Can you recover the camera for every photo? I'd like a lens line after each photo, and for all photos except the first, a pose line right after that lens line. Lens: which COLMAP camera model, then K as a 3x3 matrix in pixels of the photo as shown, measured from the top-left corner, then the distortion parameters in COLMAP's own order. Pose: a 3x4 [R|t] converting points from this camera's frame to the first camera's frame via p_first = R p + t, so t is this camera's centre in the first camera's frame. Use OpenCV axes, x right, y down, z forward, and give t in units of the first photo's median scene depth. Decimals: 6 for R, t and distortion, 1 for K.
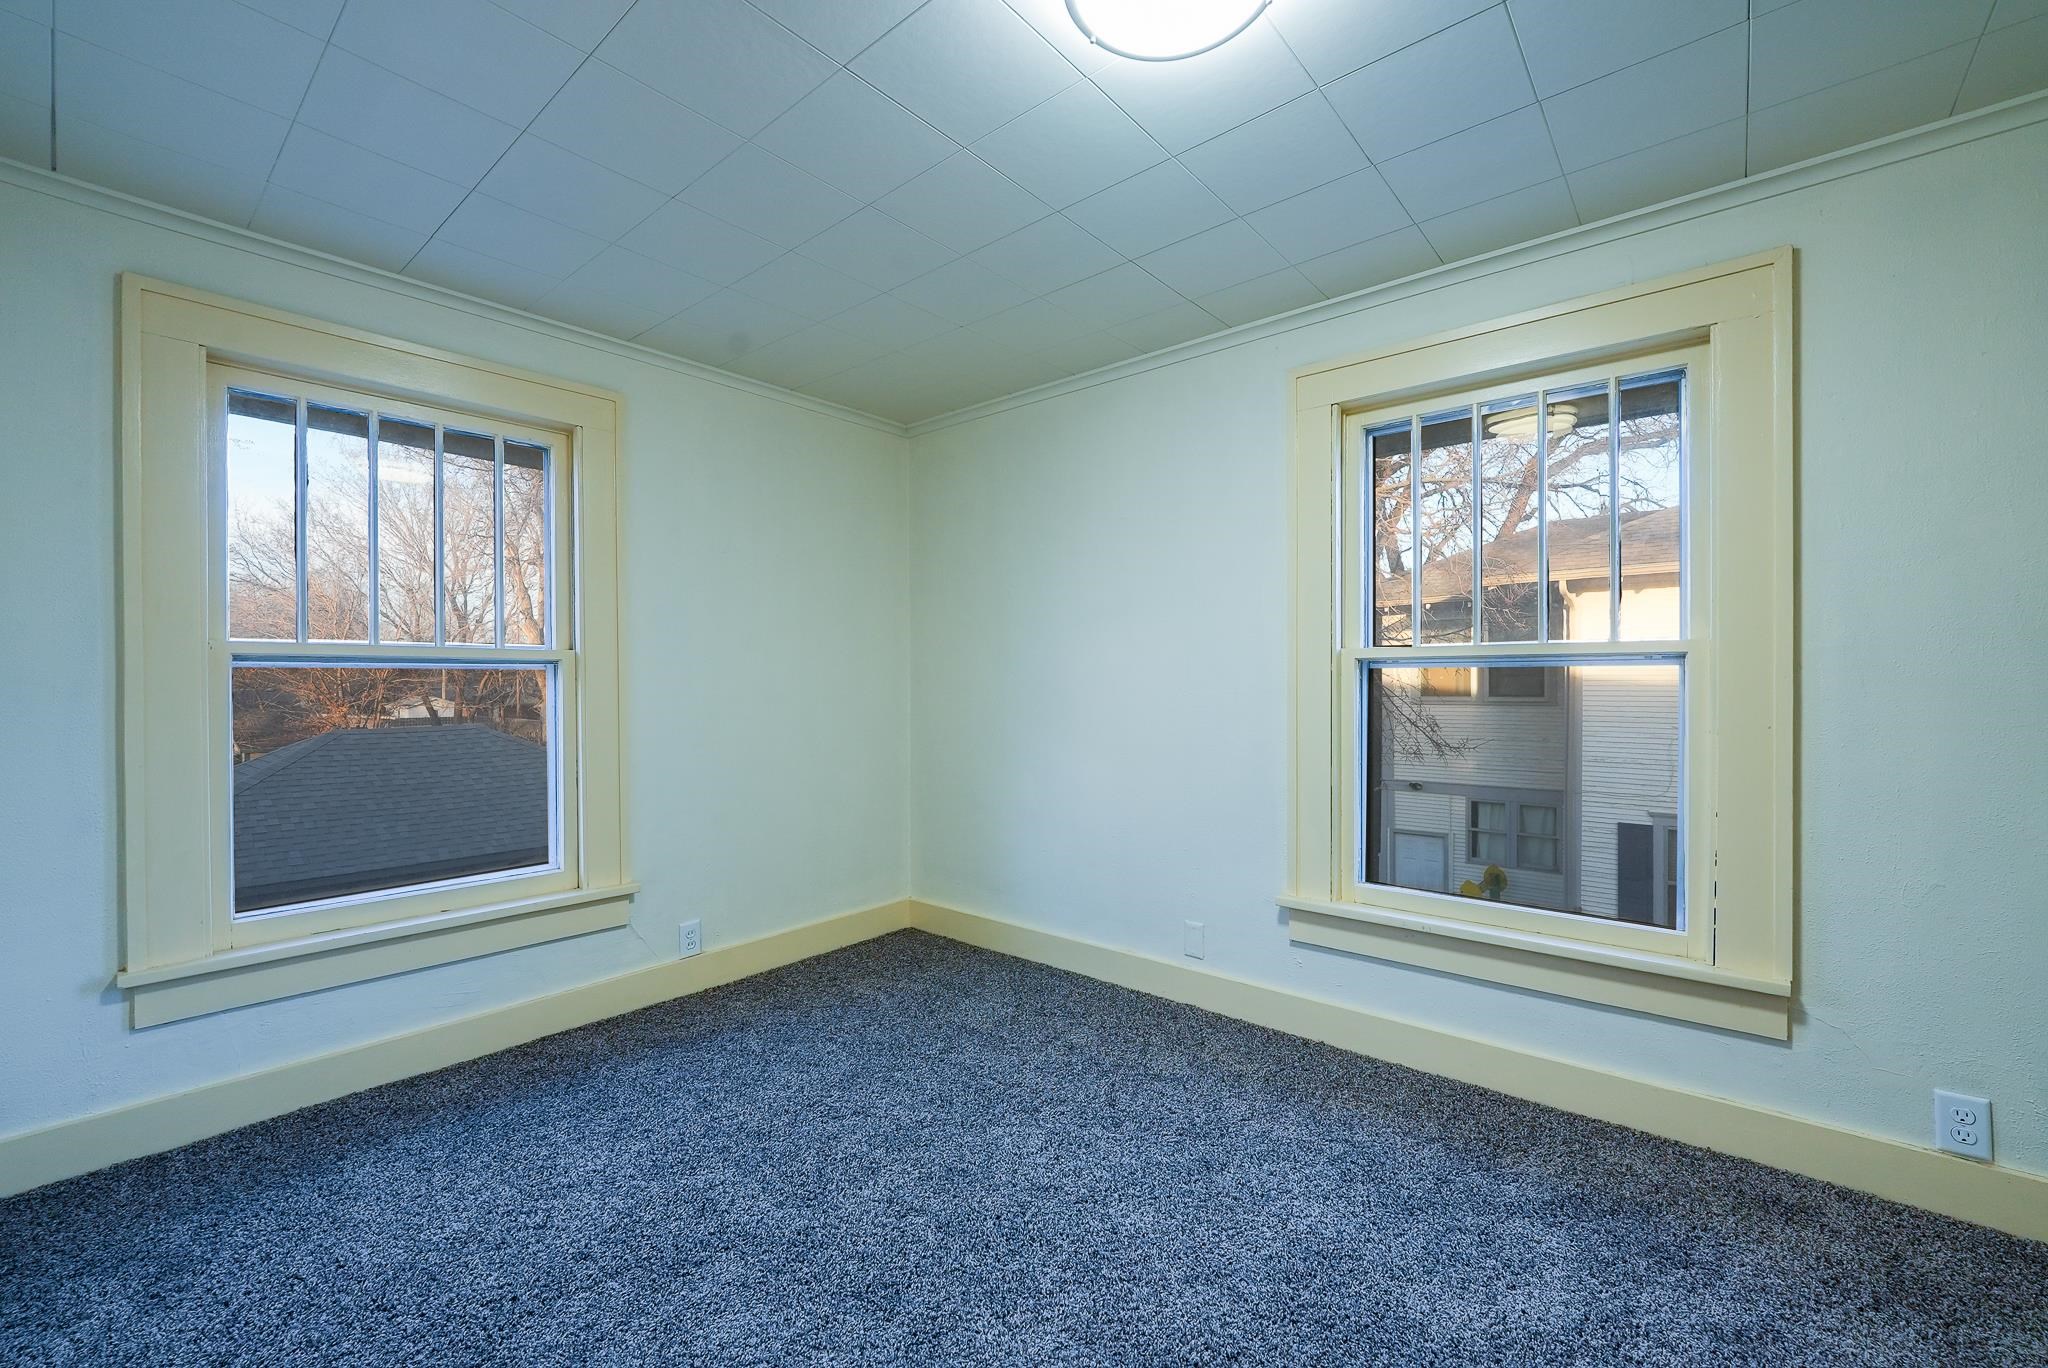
lens RADIAL K [[835.1, 0, 1019.0], [0, 835.1, 685.3], [0, 0, 1]] dist [-0.004297, -0.000394]
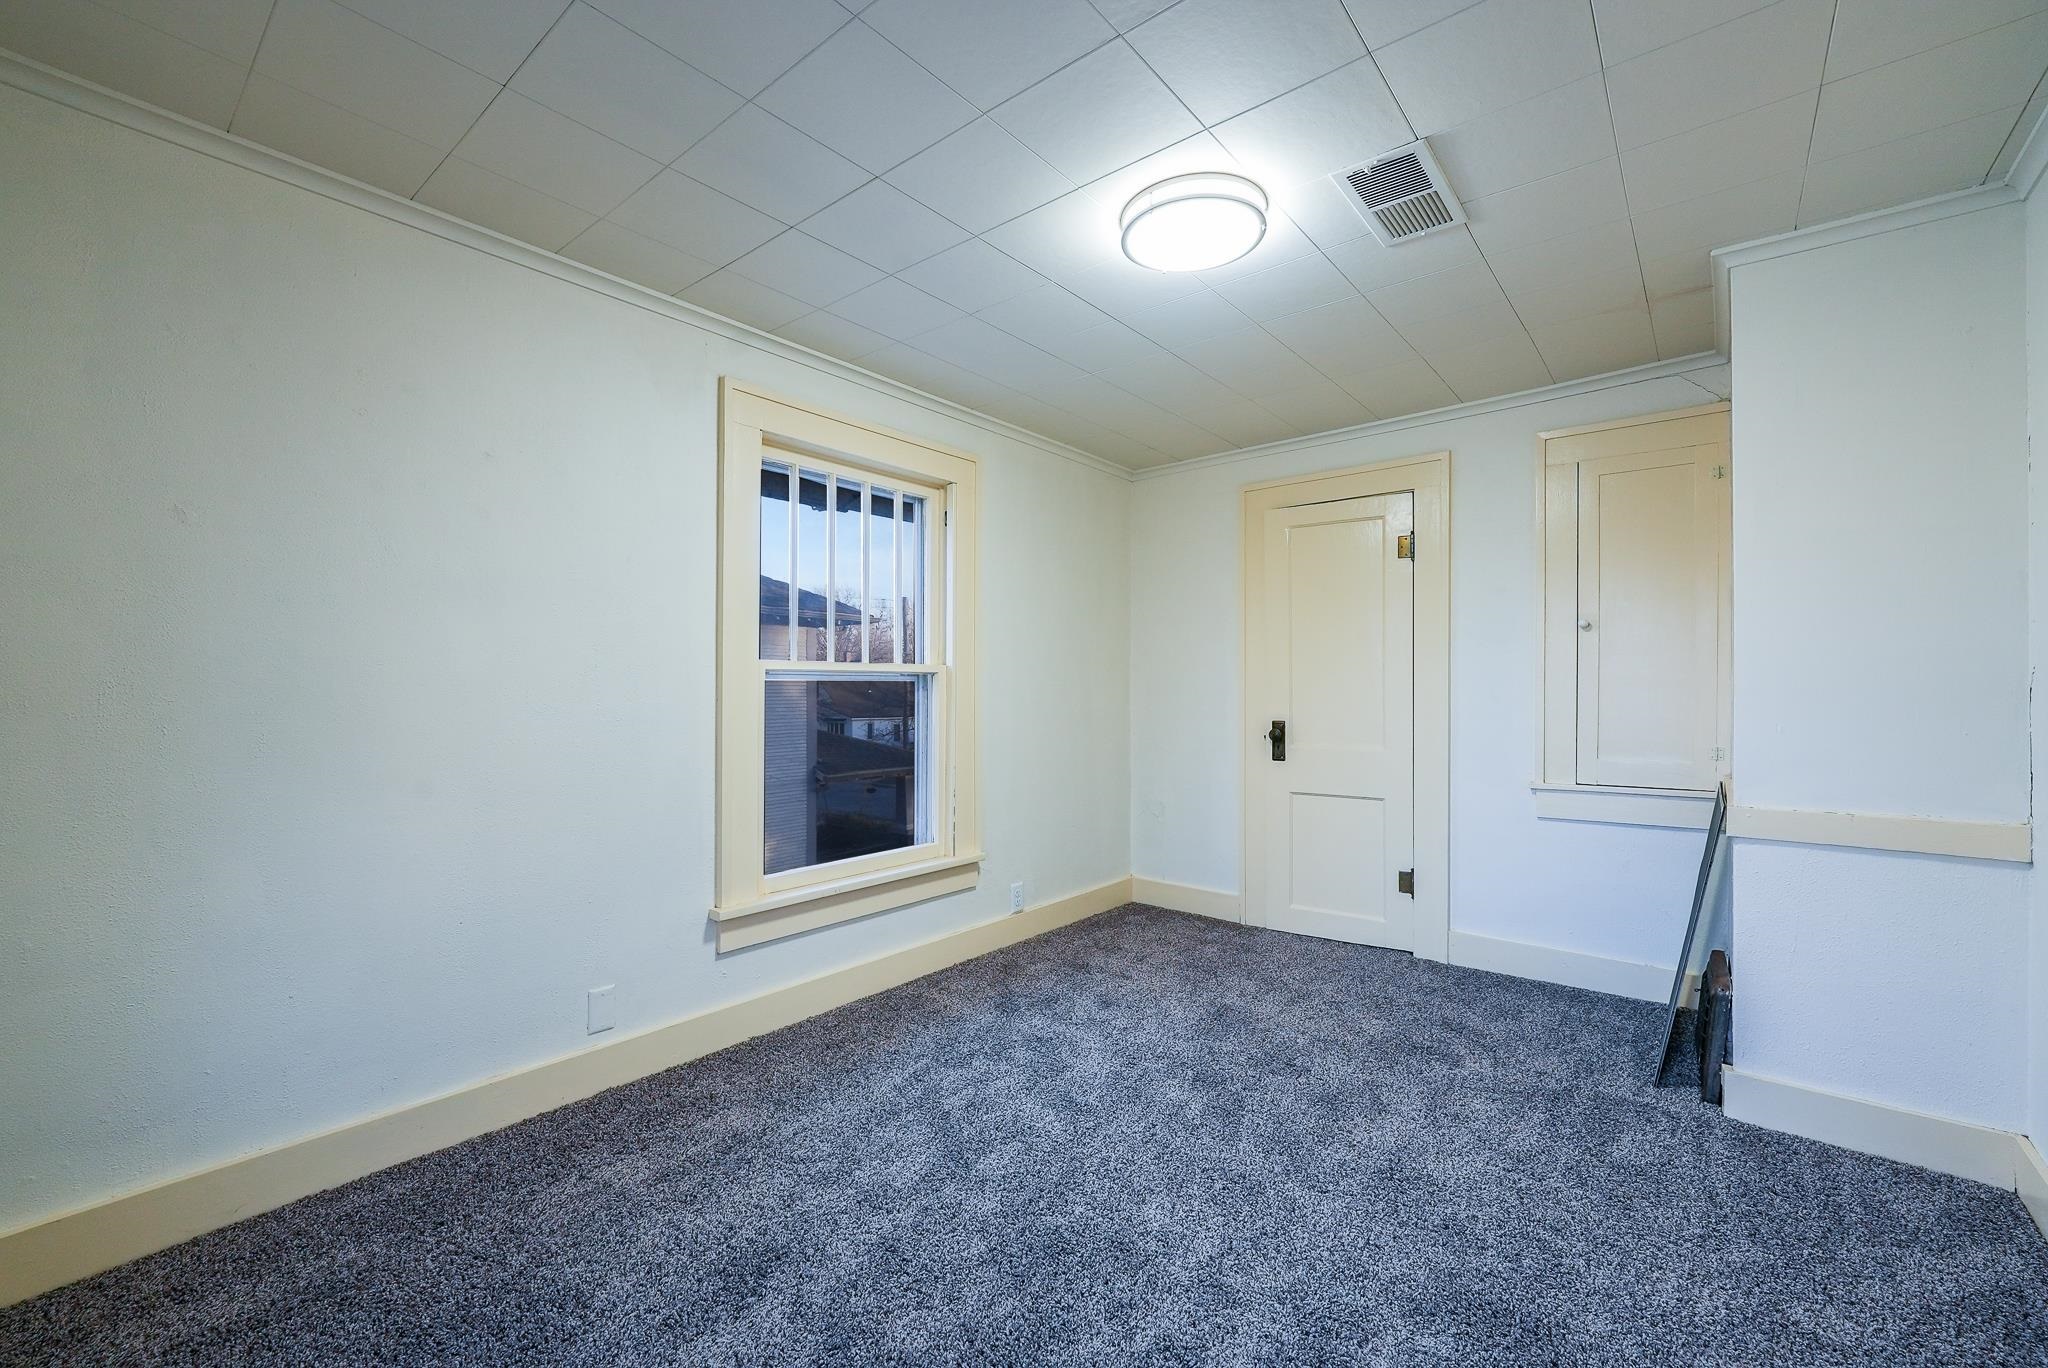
lens RADIAL K [[835.1, 0, 1022.6], [0, 835.1, 684.8], [0, 0, 1]] dist [-0.004297, -0.000394]
pose [[-0.007039, 0.011510, 0.999909, -0.707410], [0.011241, 0.999871, -0.011430, 0.004222], [-0.999912, 0.011159, -0.007168, 0.691989]]
